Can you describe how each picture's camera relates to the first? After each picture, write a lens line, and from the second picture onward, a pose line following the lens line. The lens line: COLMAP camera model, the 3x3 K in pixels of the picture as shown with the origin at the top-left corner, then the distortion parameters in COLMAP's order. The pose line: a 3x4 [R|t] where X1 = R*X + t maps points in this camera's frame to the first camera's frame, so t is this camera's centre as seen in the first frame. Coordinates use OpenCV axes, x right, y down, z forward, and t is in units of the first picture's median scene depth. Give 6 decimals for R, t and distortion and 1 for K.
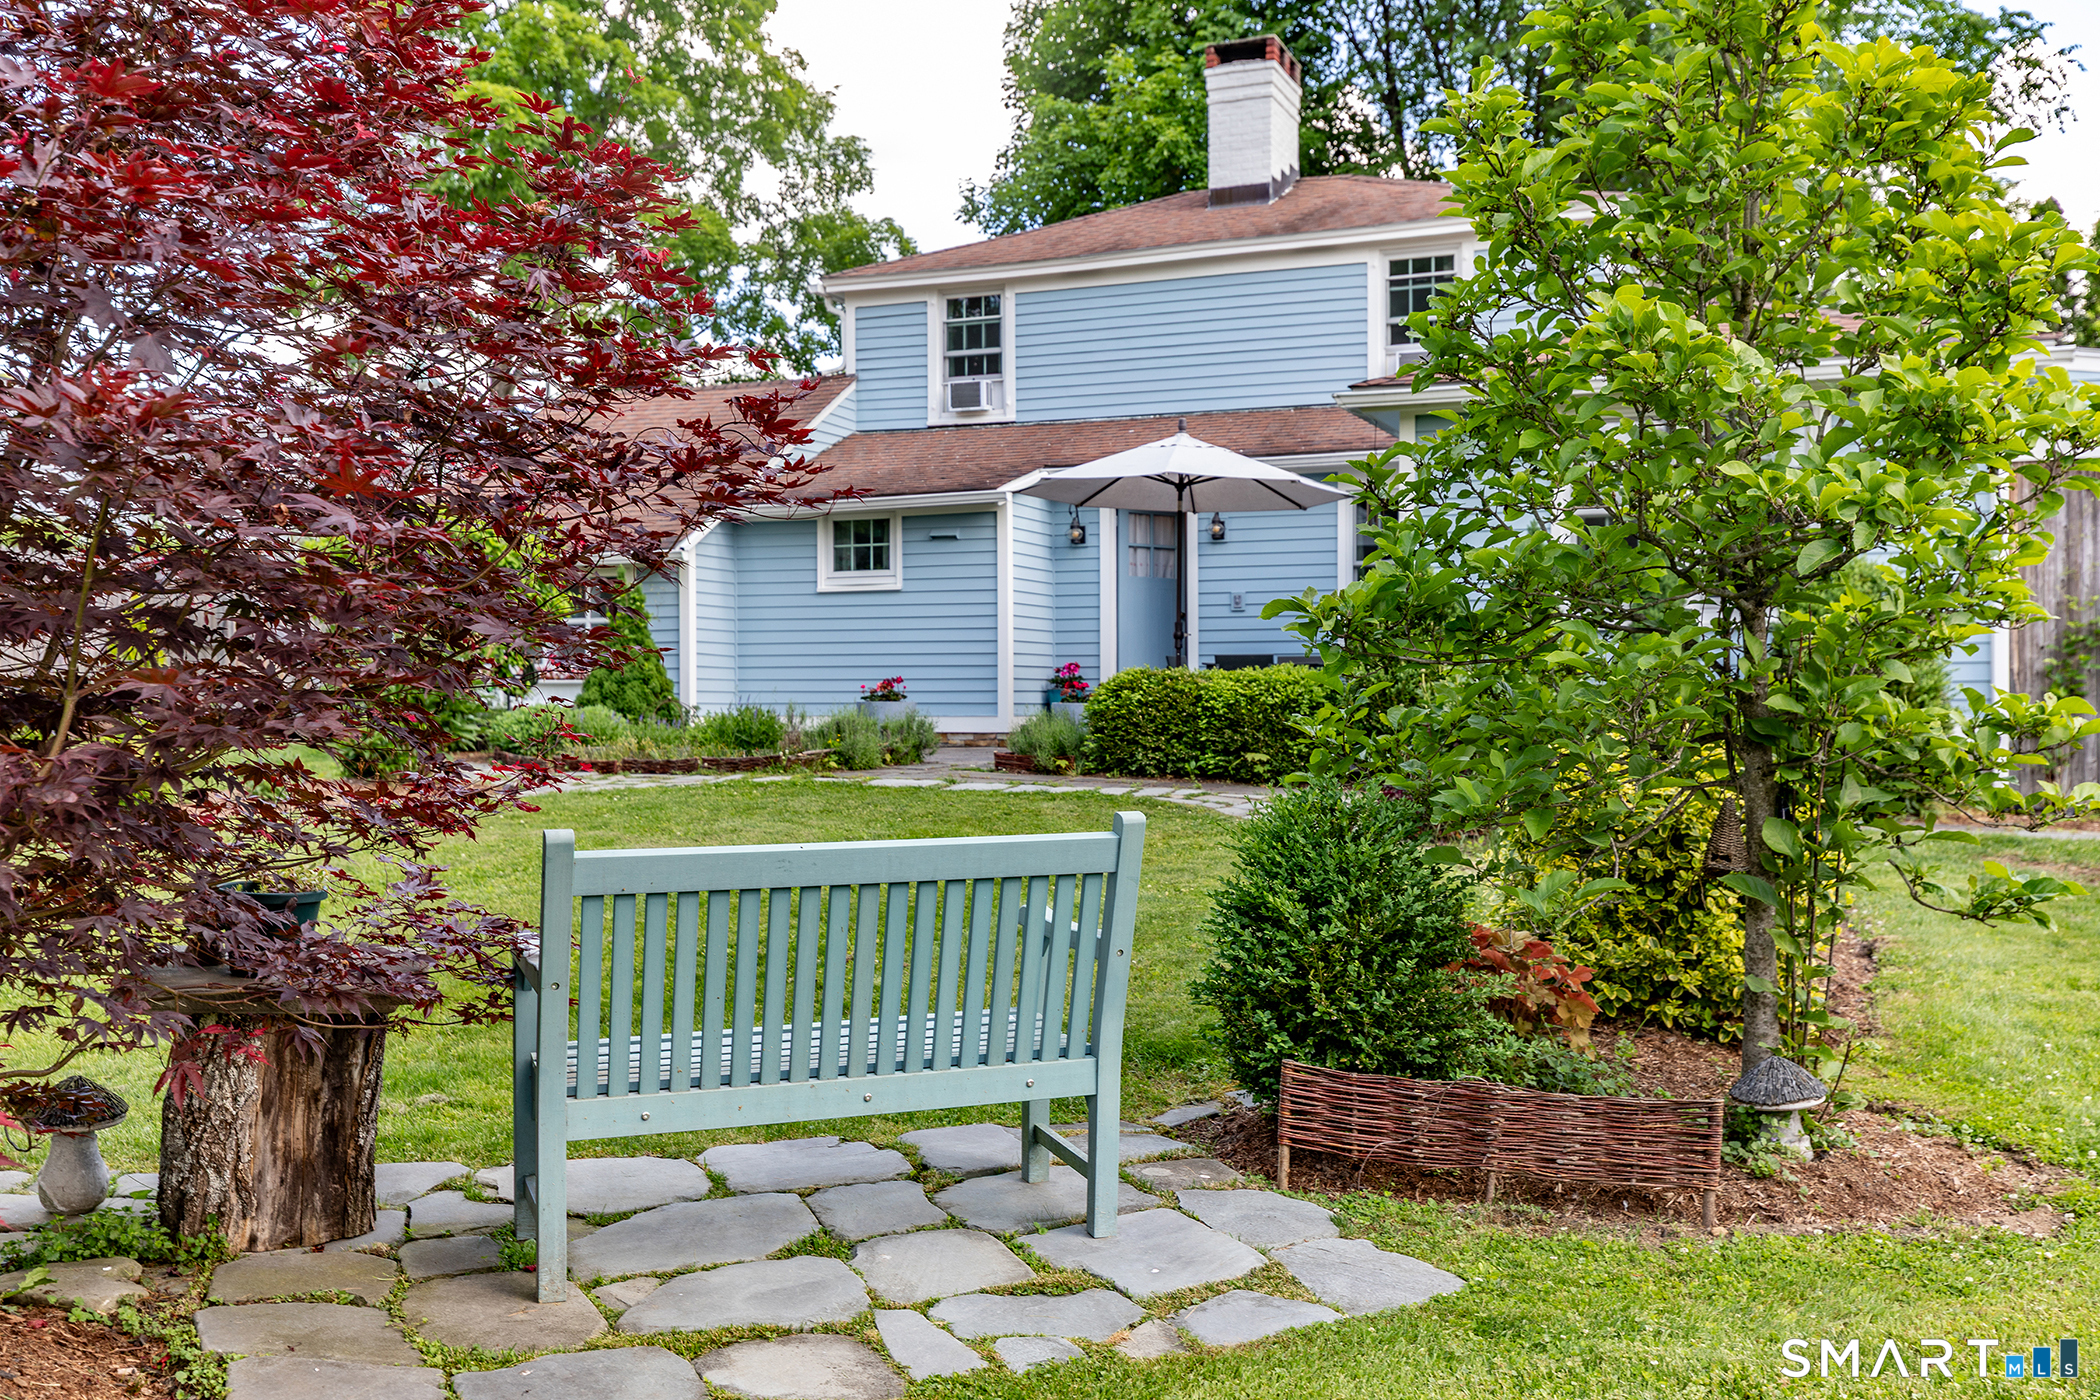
lens RADIAL K [[2054.0, 0, 1048.5], [0, 2054.0, 701.3], [0, 0, 1]] dist [0.056081, 0.000000]
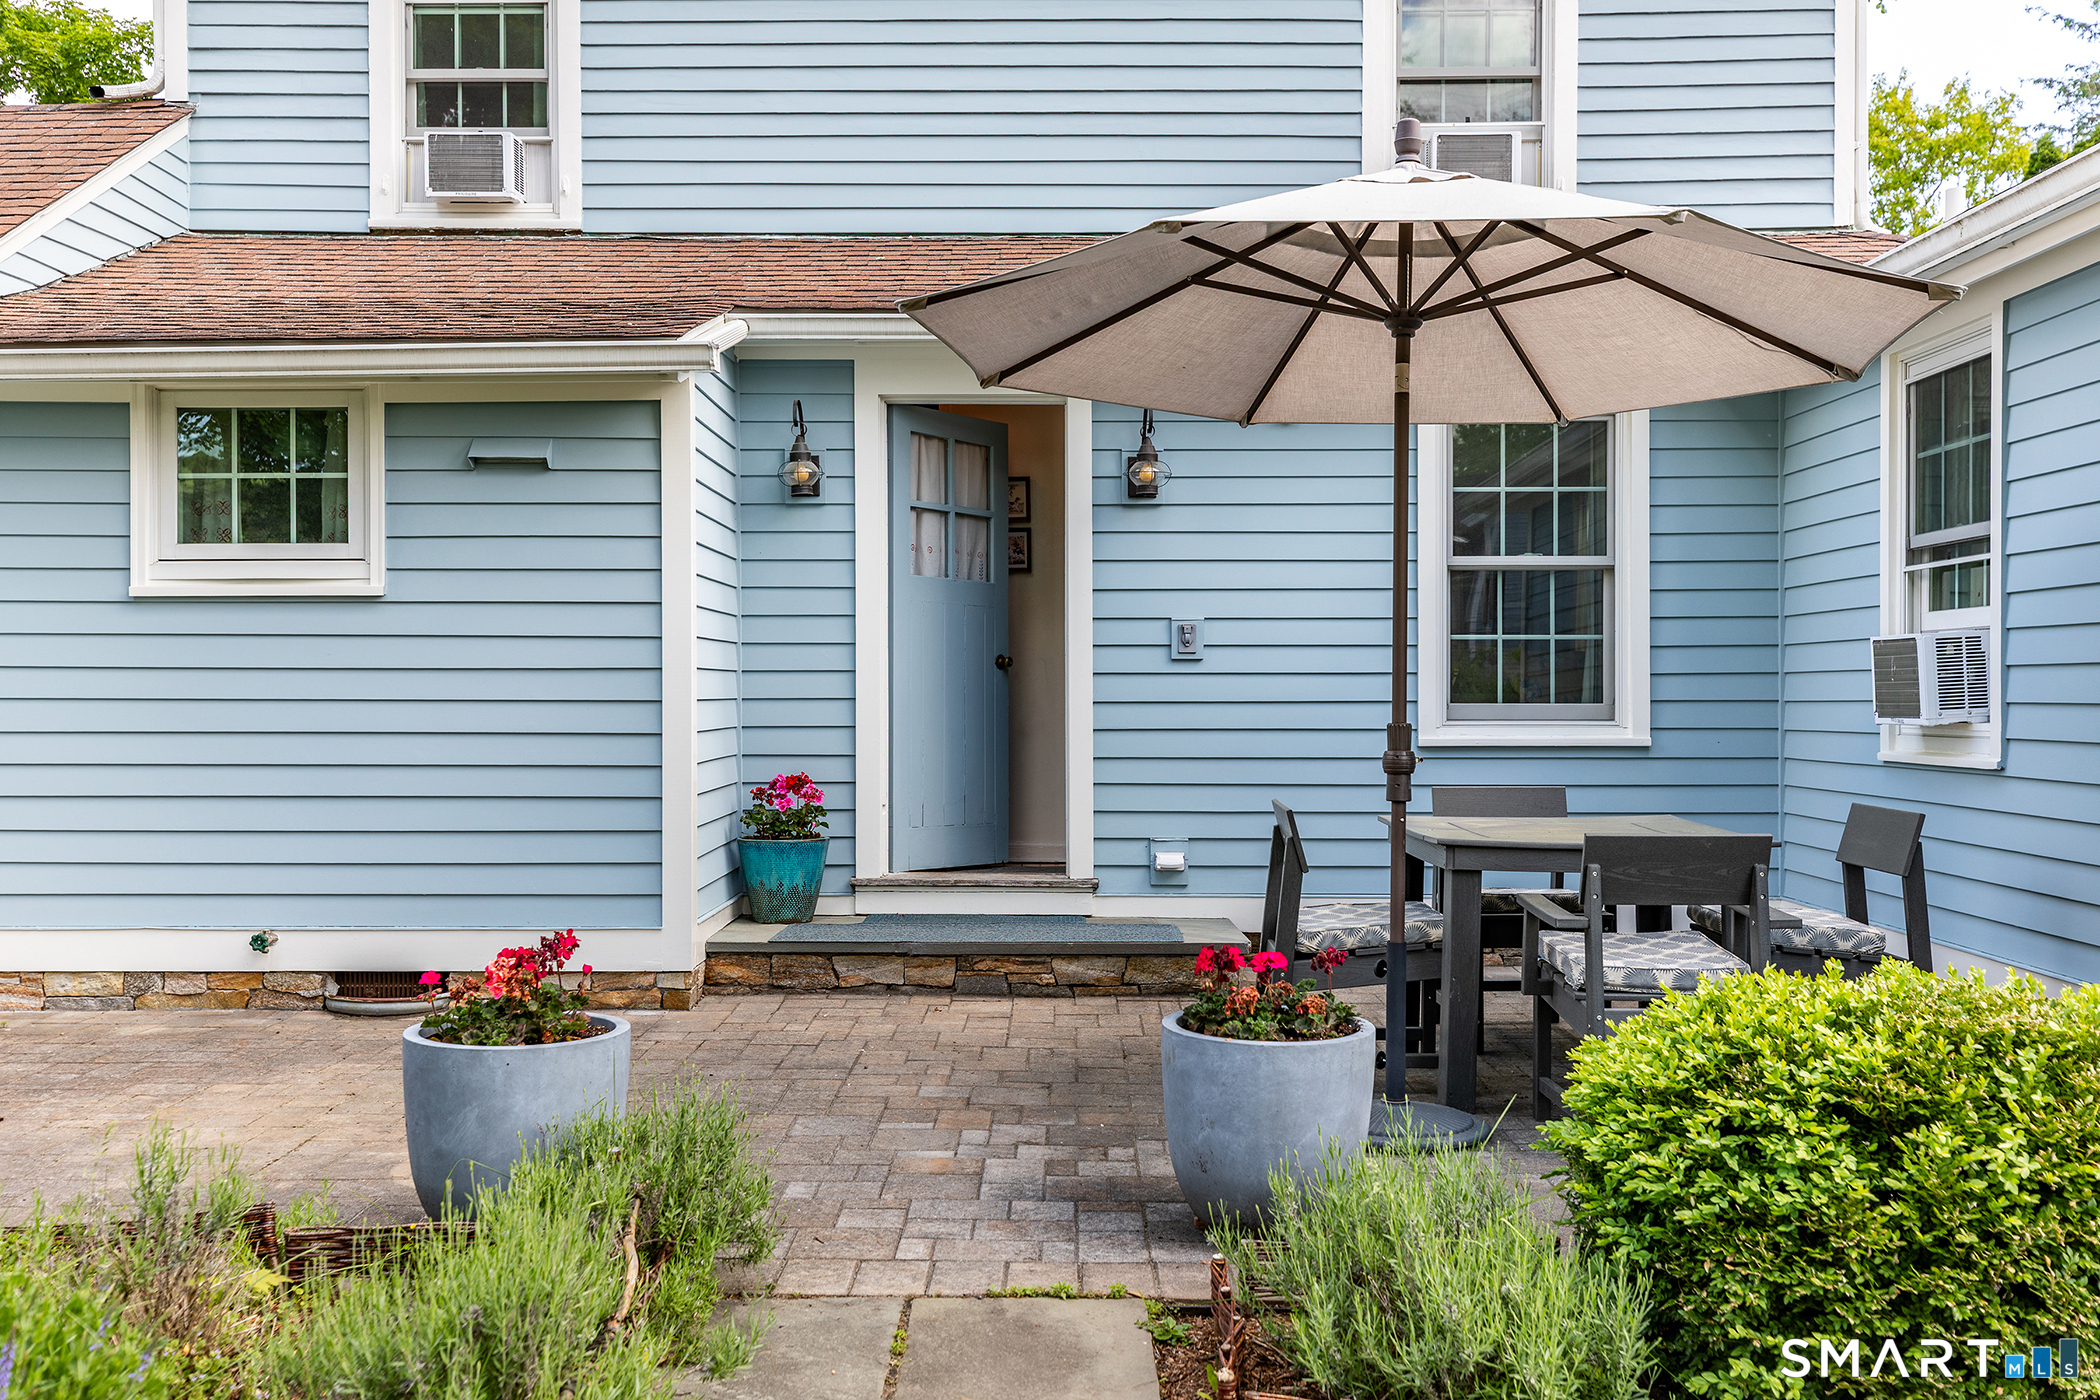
lens RADIAL K [[1983.4, 0, 1060.7], [0, 1983.4, 694.9], [0, 0, 1]] dist [0.042807, 0.000000]
pose [[0.928218, 0.002305, 0.372029, -0.088769], [-0.003226, 0.999993, 0.001854, -0.035574], [-0.372023, -0.002921, 0.928219, 0.585612]]
